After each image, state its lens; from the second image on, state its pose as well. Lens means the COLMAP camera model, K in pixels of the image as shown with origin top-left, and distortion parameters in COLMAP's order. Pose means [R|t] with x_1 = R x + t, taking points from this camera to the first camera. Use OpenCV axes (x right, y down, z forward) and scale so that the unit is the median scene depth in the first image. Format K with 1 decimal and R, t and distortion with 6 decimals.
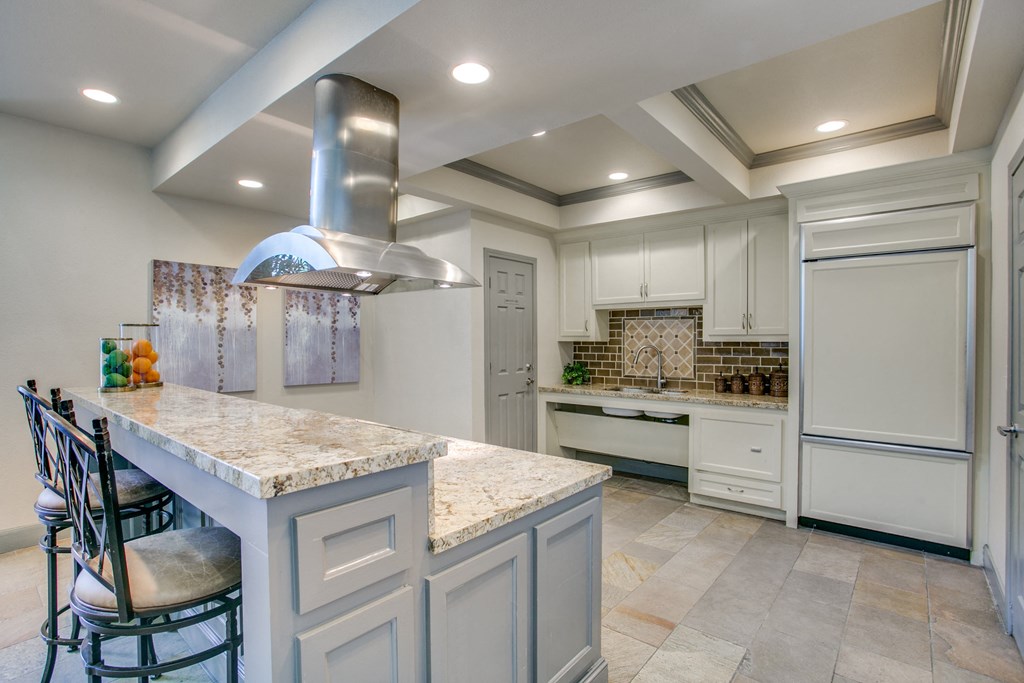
lens RADIAL K [[495.5, 0, 512.0], [0, 495.5, 341.5], [0, 0, 1]] dist [-0.050436, 0.000310]
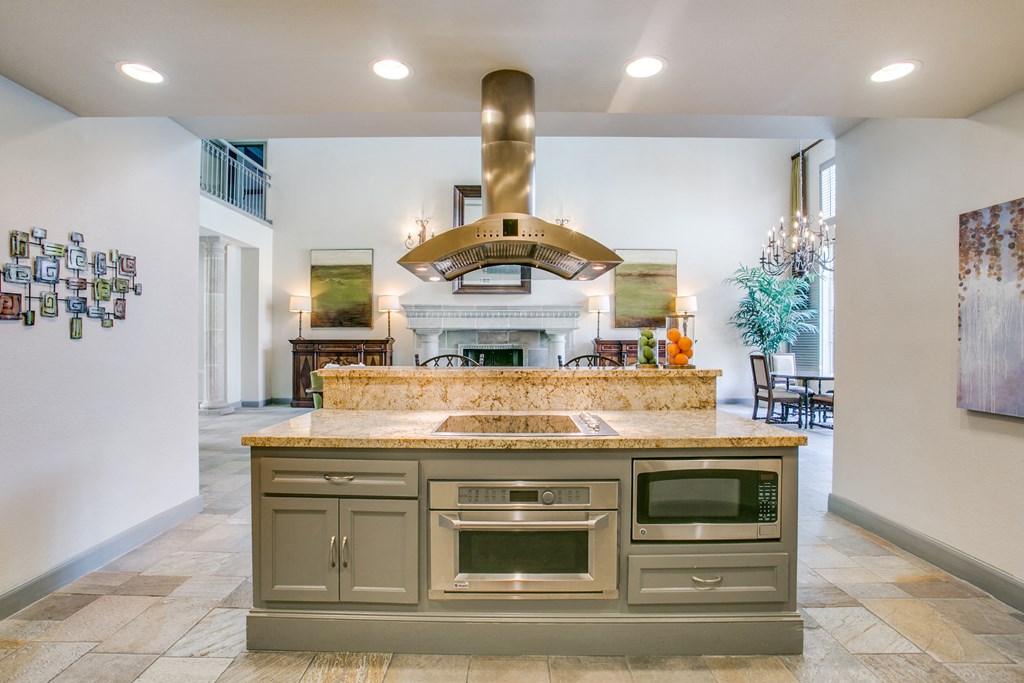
lens RADIAL K [[495.5, 0, 512.0], [0, 495.5, 341.5], [0, 0, 1]] dist [-0.050436, 0.000310]
pose [[-0.774388, -0.001514, -0.632709, 0.198321], [-0.001877, 0.999998, -0.000096, 0.017509], [0.632708, 0.001113, -0.774390, 1.068742]]
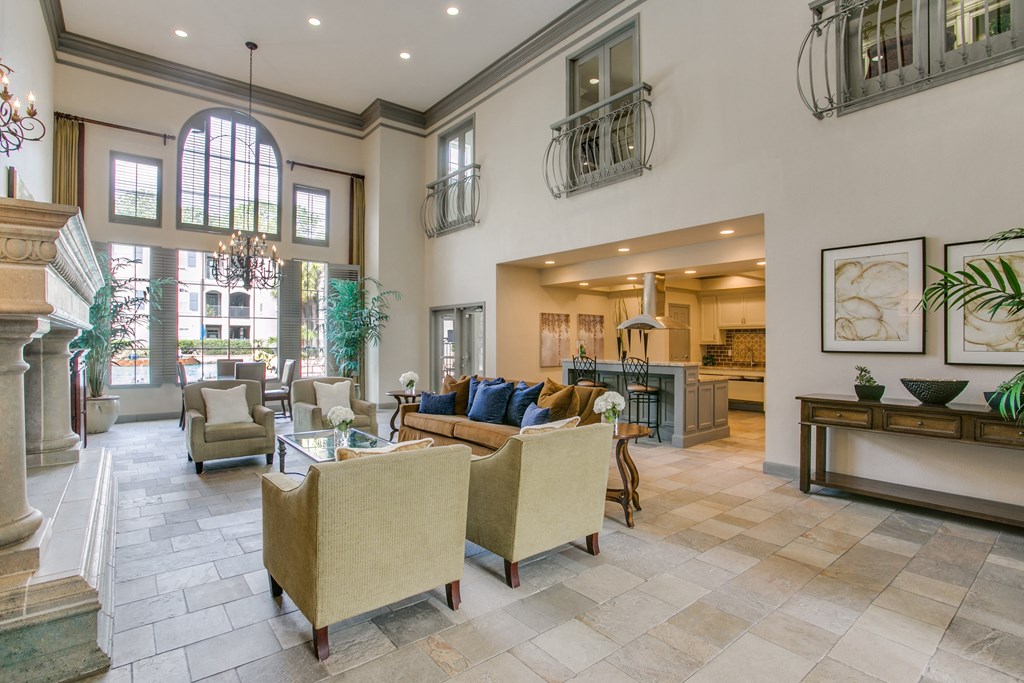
lens RADIAL K [[495.5, 0, 512.0], [0, 495.5, 341.5], [0, 0, 1]] dist [-0.050436, 0.000310]
pose [[0.979997, 0.000371, -0.199014, -0.355916], [-0.000992, 0.999995, -0.003022, -0.007168], [0.199012, 0.003159, 0.979992, -1.552129]]
